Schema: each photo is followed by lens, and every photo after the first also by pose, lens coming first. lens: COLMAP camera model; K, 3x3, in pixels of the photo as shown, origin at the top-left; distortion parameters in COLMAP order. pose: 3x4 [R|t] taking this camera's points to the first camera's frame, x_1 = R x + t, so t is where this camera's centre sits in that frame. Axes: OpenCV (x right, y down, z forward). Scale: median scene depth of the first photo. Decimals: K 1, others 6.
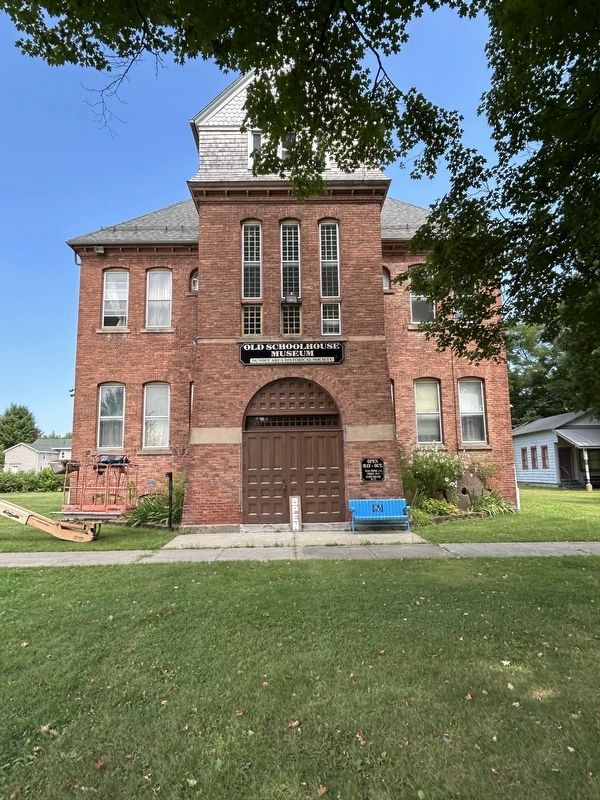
lens RADIAL K [[519.2, 0, 300.0], [0, 519.2, 400.0], [0, 0, 1]] dist [0.008776, 0.000678]
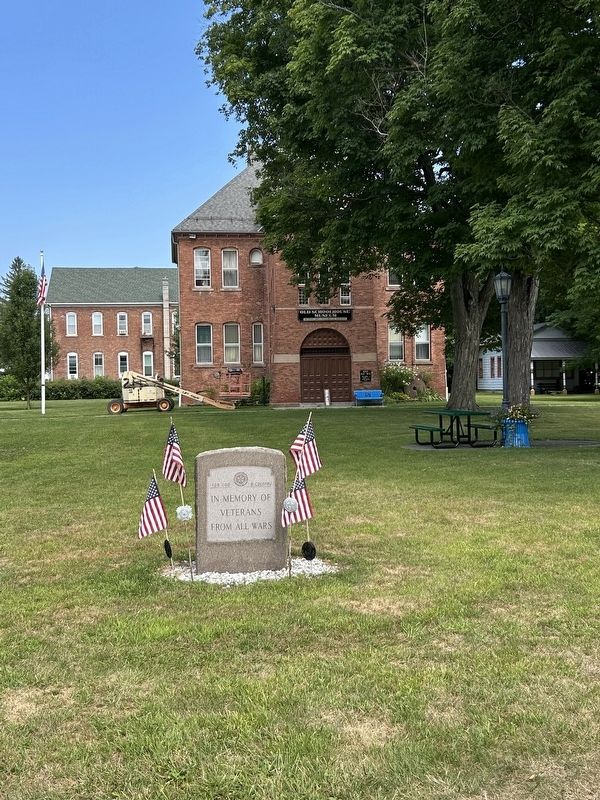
lens RADIAL K [[935.8, 0, 300.0], [0, 935.8, 400.0], [0, 0, 1]] dist [0.092428, -0.005781]
pose [[0.993073, -0.003166, 0.117454, -0.514179], [-0.014608, 0.988554, 0.150156, -0.298892], [-0.116585, -0.150832, 0.981661, -2.422438]]
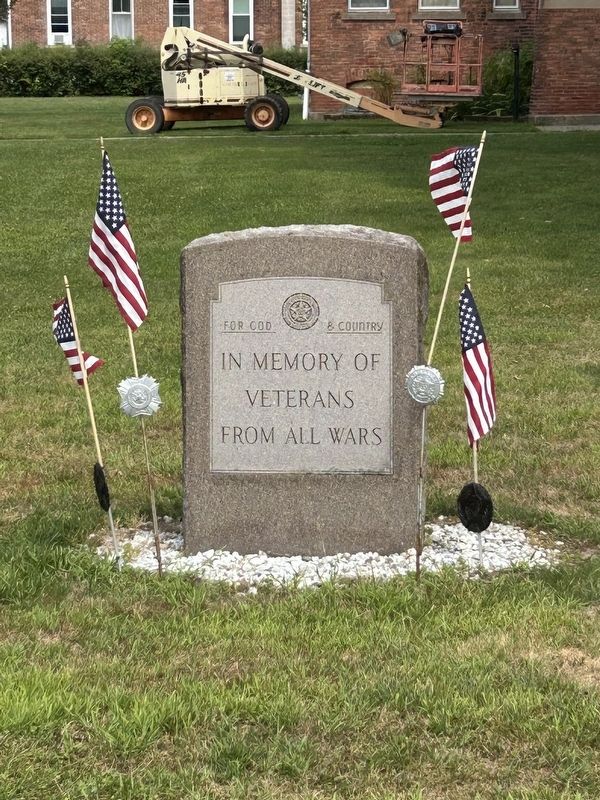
lens RADIAL K [[2311.1, 0, 300.0], [0, 2311.1, 400.0], [0, 0, 1]] dist [0.307267, -1.657448]
pose [[0.999655, 0.017284, -0.019794, -0.477886], [-0.011181, 0.961428, 0.274830, -0.291625], [0.023781, -0.274513, 0.961289, -2.383865]]
